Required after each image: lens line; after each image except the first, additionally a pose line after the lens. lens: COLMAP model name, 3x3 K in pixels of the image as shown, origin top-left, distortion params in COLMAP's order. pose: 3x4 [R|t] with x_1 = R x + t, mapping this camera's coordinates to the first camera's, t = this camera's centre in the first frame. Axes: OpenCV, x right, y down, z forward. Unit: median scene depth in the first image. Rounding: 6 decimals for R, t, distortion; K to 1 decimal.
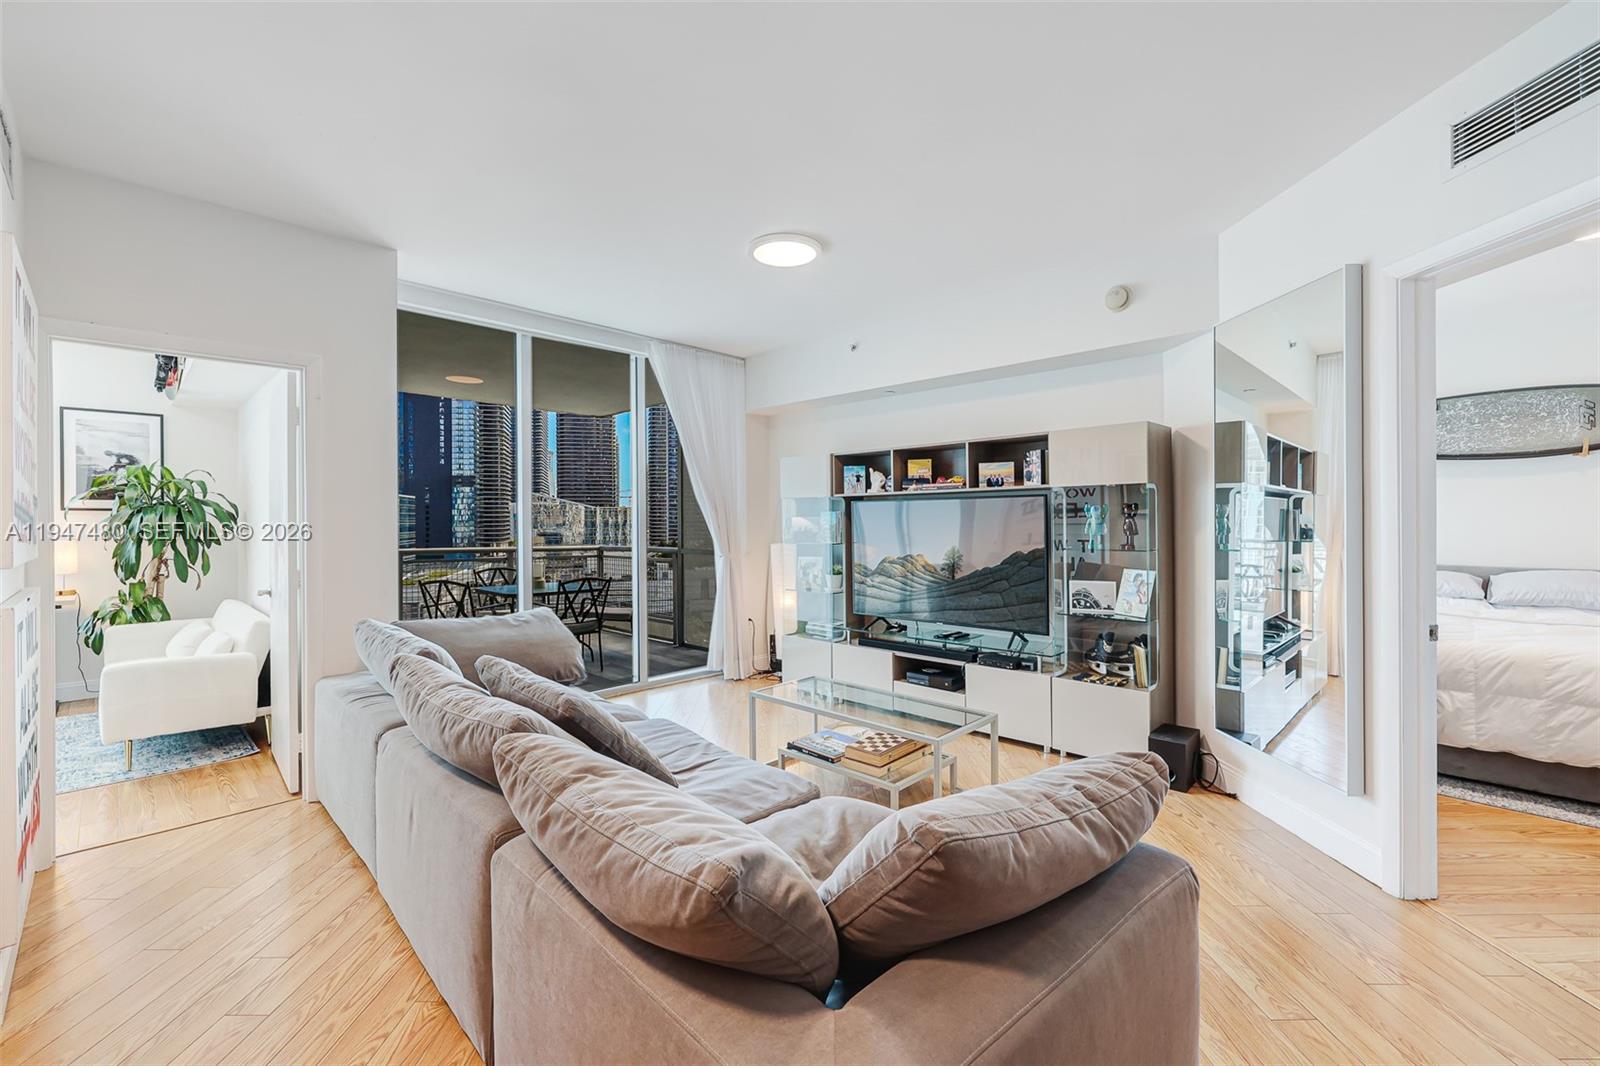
lens RADIAL K [[676.0, 0, 785.1], [0, 676.0, 525.8], [0, 0, 1]] dist [0.000736, -0.000788]
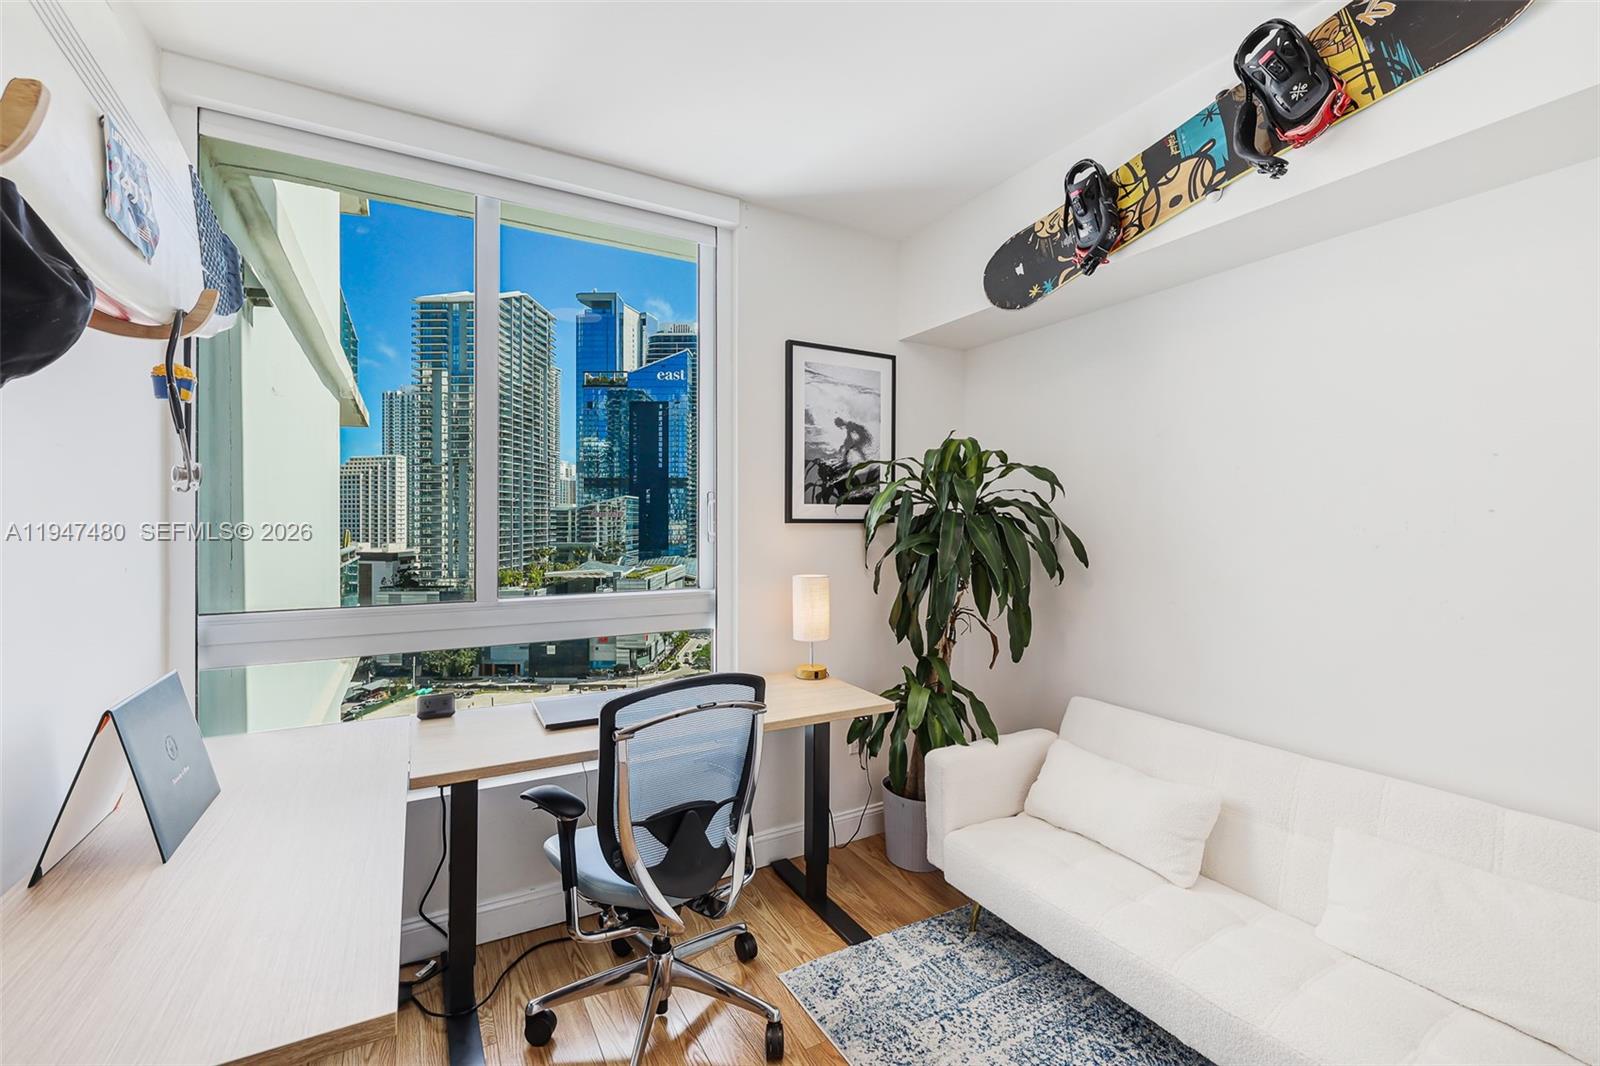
lens RADIAL K [[676.0, 0, 781.3], [0, 676.0, 506.2], [0, 0, 1]] dist [0.000736, -0.000788]
pose [[0.959961, -0.000670, -0.280132, -0.958012], [-0.007384, 0.999589, -0.027695, -0.021484], [0.280036, 0.028655, 0.959562, 0.471232]]
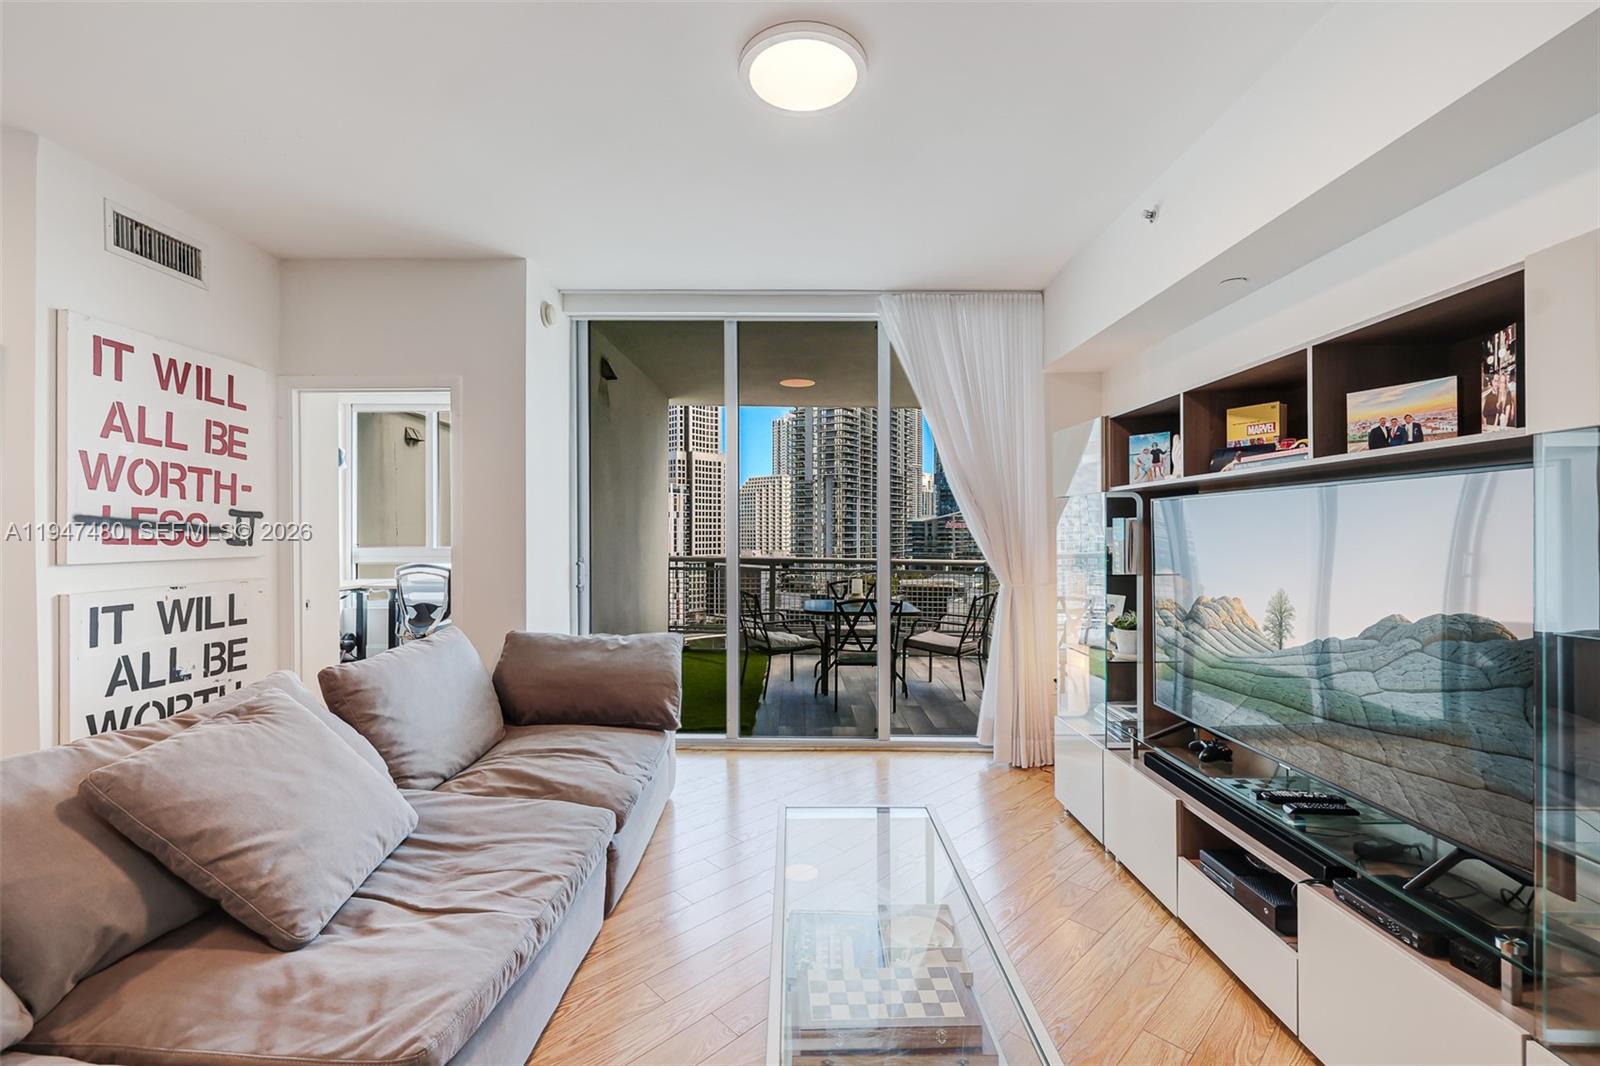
lens RADIAL K [[676.0, 0, 791.5], [0, 676.0, 534.5], [0, 0, 1]] dist [0.000736, -0.000788]
pose [[0.699121, 0.010090, -0.714933, 0.299178], [-0.011268, 0.999932, 0.003094, -0.005580], [0.714915, 0.005893, 0.699187, 0.423900]]
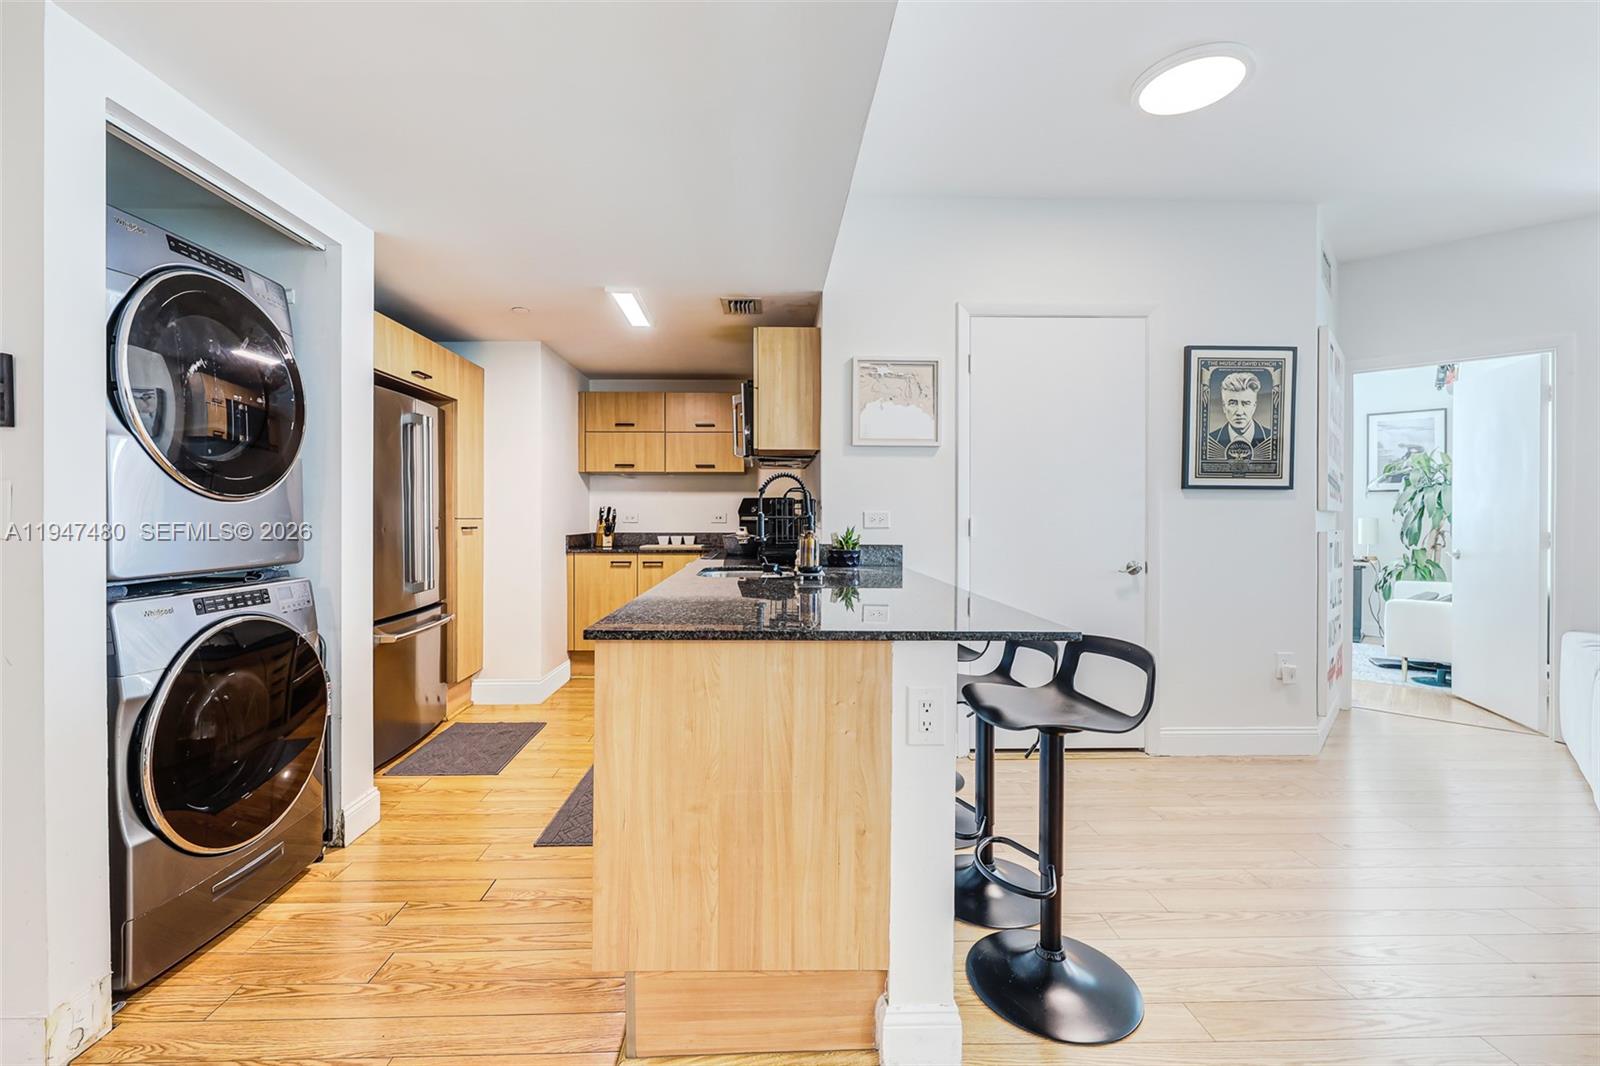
lens RADIAL K [[676.0, 0, 784.8], [0, 676.0, 522.8], [0, 0, 1]] dist [0.000736, -0.000788]
pose [[0.029058, 0.014314, -0.999475, 0.239109], [-0.013476, 0.999812, 0.013927, 0.035654], [0.999487, 0.013064, 0.029246, -0.190539]]
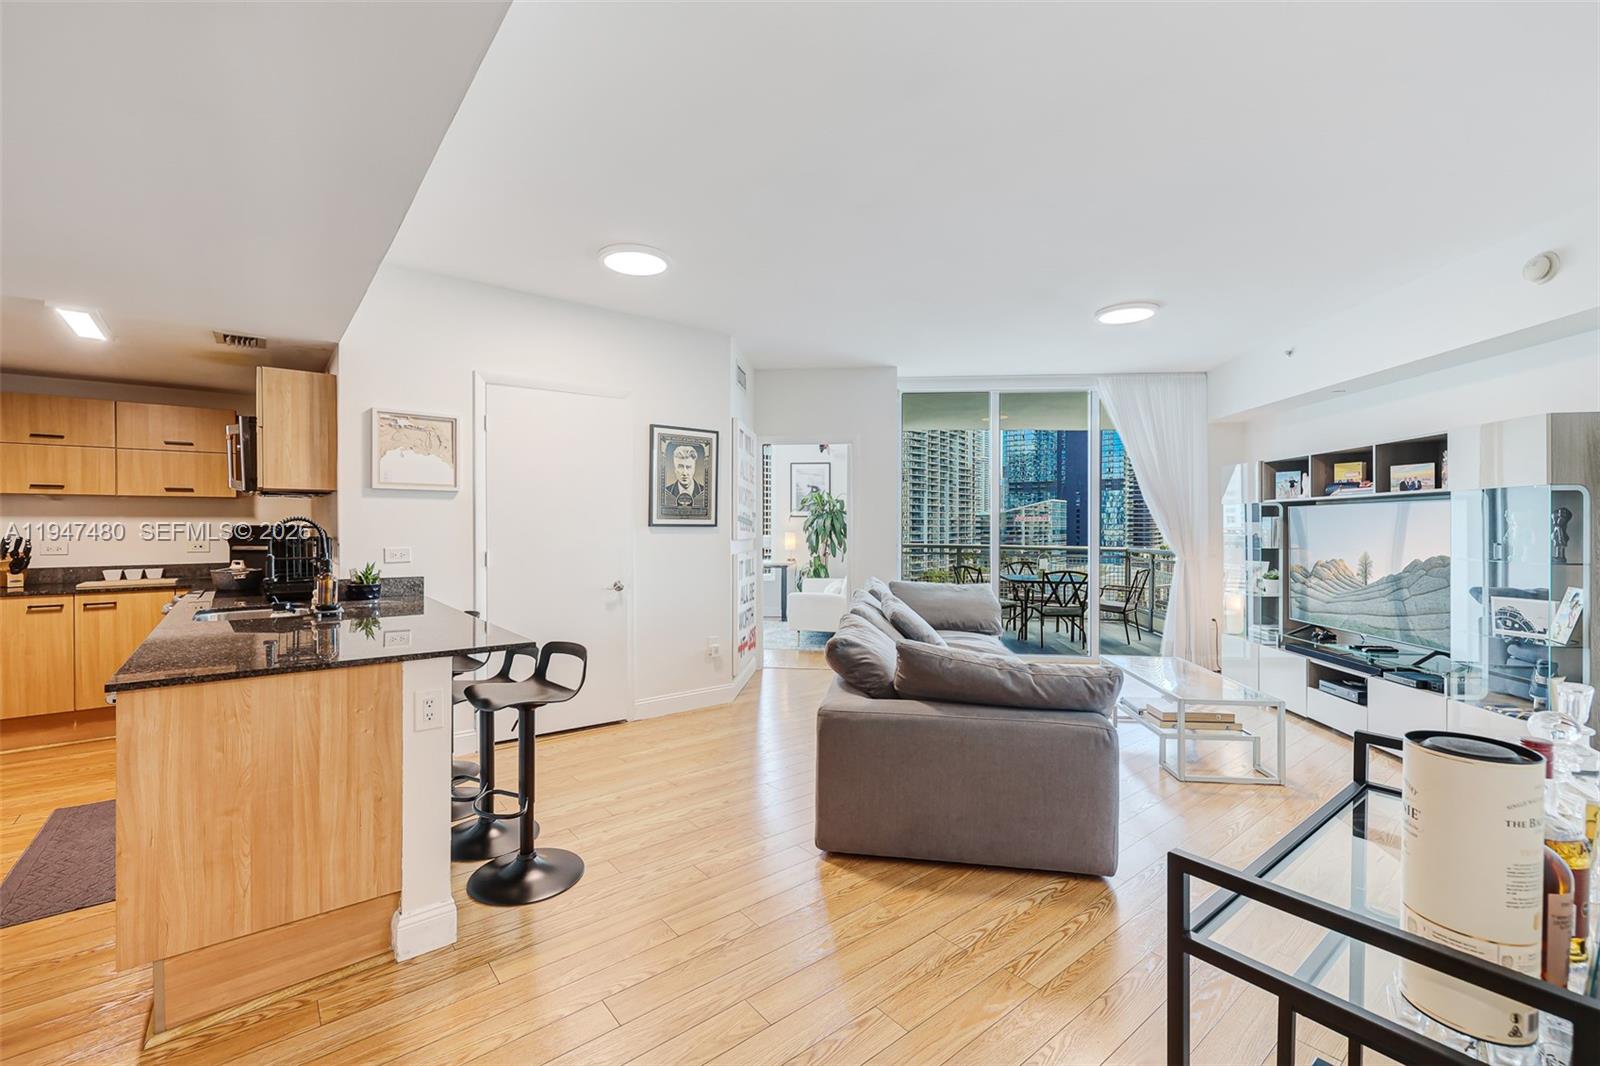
lens RADIAL K [[676.0, 0, 784.9], [0, 676.0, 529.0], [0, 0, 1]] dist [0.000736, -0.000788]
pose [[0.622228, 0.012623, -0.782734, 0.434955], [-0.012861, 0.999900, 0.005902, 0.000318], [0.782730, 0.006394, 0.622328, -0.212111]]
